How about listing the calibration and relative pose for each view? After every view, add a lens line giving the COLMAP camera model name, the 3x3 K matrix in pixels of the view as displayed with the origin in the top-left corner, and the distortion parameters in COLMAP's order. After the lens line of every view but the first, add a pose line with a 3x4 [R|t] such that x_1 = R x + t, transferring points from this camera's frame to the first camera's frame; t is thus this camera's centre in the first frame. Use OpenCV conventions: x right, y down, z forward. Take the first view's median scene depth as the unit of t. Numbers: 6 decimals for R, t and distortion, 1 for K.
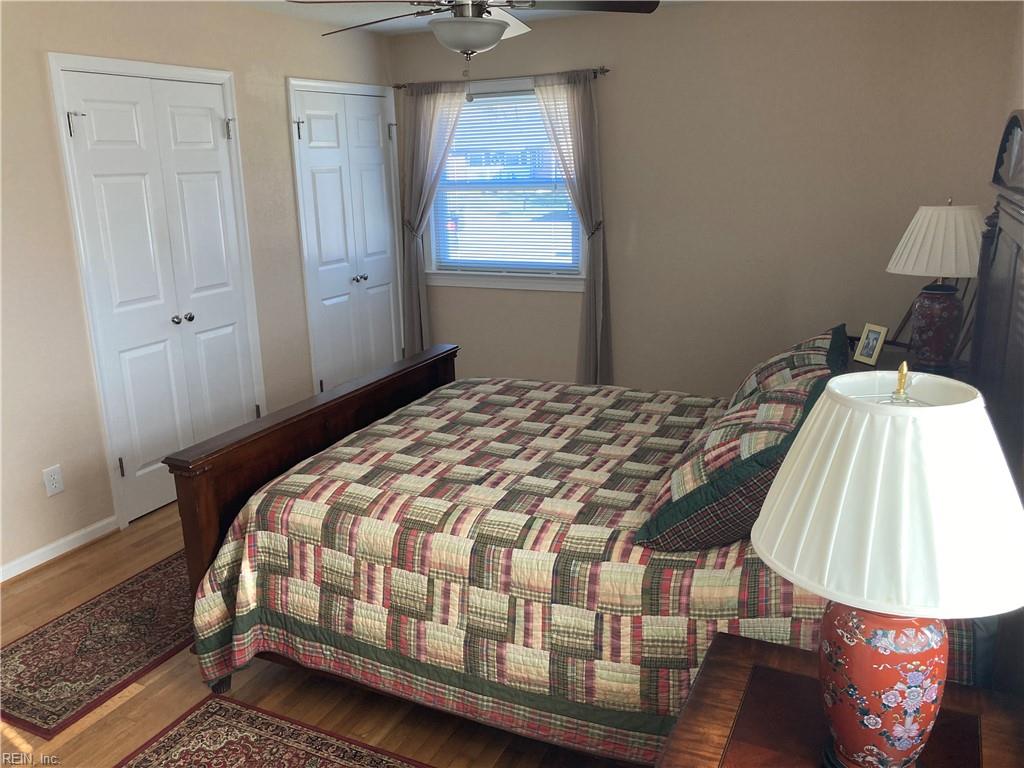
lens RADIAL K [[843.2, 0, 514.8], [0, 843.2, 381.0], [0, 0, 1]] dist [0.047243, -0.044207]
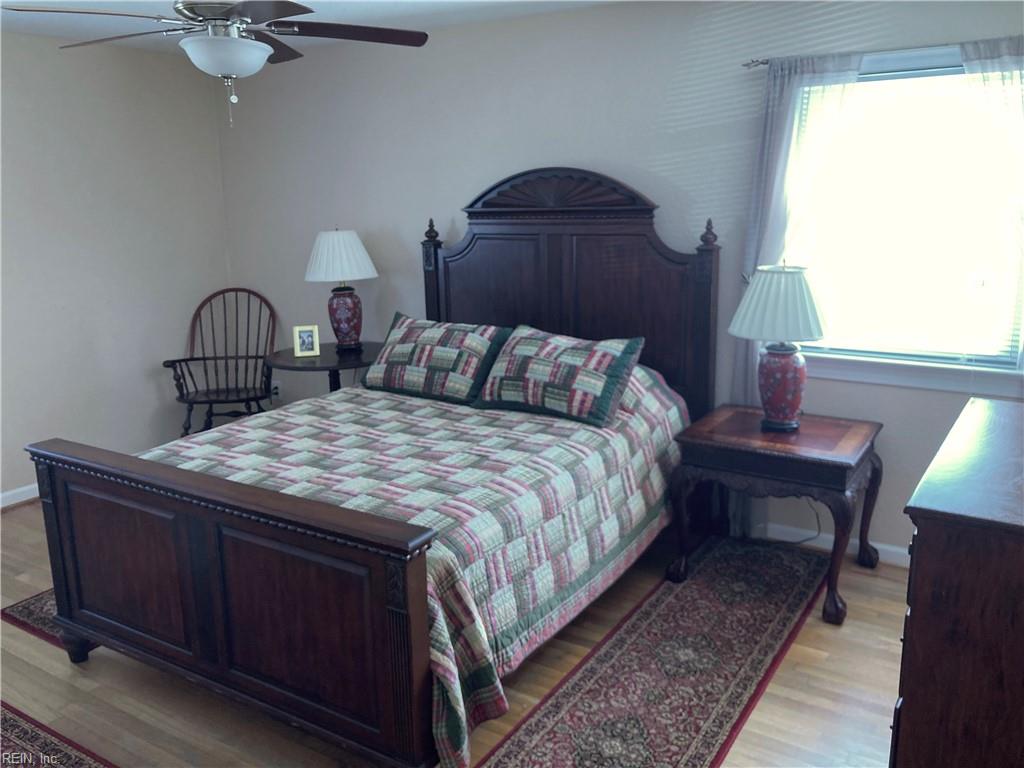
lens RADIAL K [[843.2, 0, 515.2], [0, 843.2, 385.8], [0, 0, 1]] dist [0.047243, -0.044207]
pose [[0.107011, -0.207413, 0.972383, -0.985141], [0.270790, 0.947107, 0.172222, -0.139615], [-0.956672, 0.244882, 0.157517, 0.630395]]
